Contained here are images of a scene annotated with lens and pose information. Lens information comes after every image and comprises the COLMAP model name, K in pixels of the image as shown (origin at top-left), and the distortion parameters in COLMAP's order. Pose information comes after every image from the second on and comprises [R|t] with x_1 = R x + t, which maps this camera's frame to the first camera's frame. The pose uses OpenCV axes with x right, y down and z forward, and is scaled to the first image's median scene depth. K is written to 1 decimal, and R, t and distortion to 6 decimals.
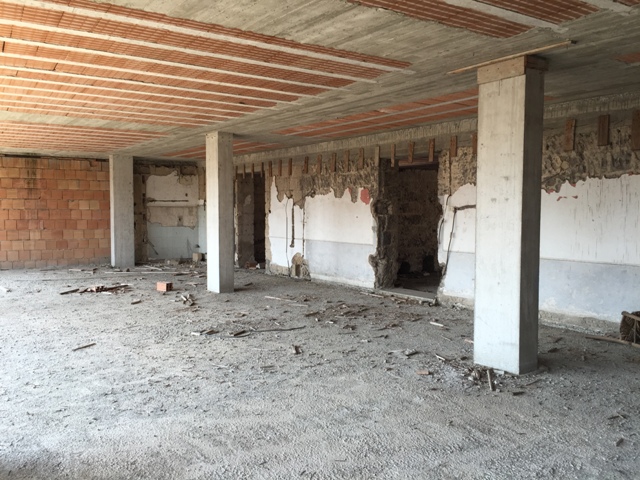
lens RADIAL K [[543.9, 0, 321.5], [0, 543.9, 240.3], [0, 0, 1]] dist [0.080012, -0.114743]
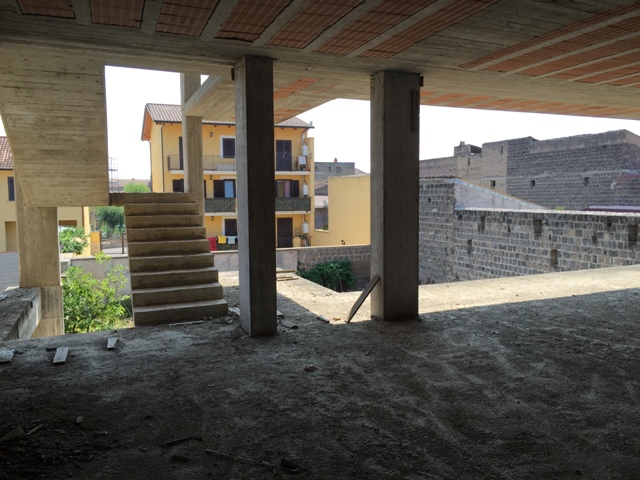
lens RADIAL K [[543.9, 0, 321.5], [0, 543.9, 240.3], [0, 0, 1]] dist [0.080012, -0.114743]
pose [[-0.179421, 0.082780, -0.980283, 1.162312], [-0.051022, 0.994329, 0.093305, -0.038754], [0.982448, 0.066757, -0.174180, 0.835331]]
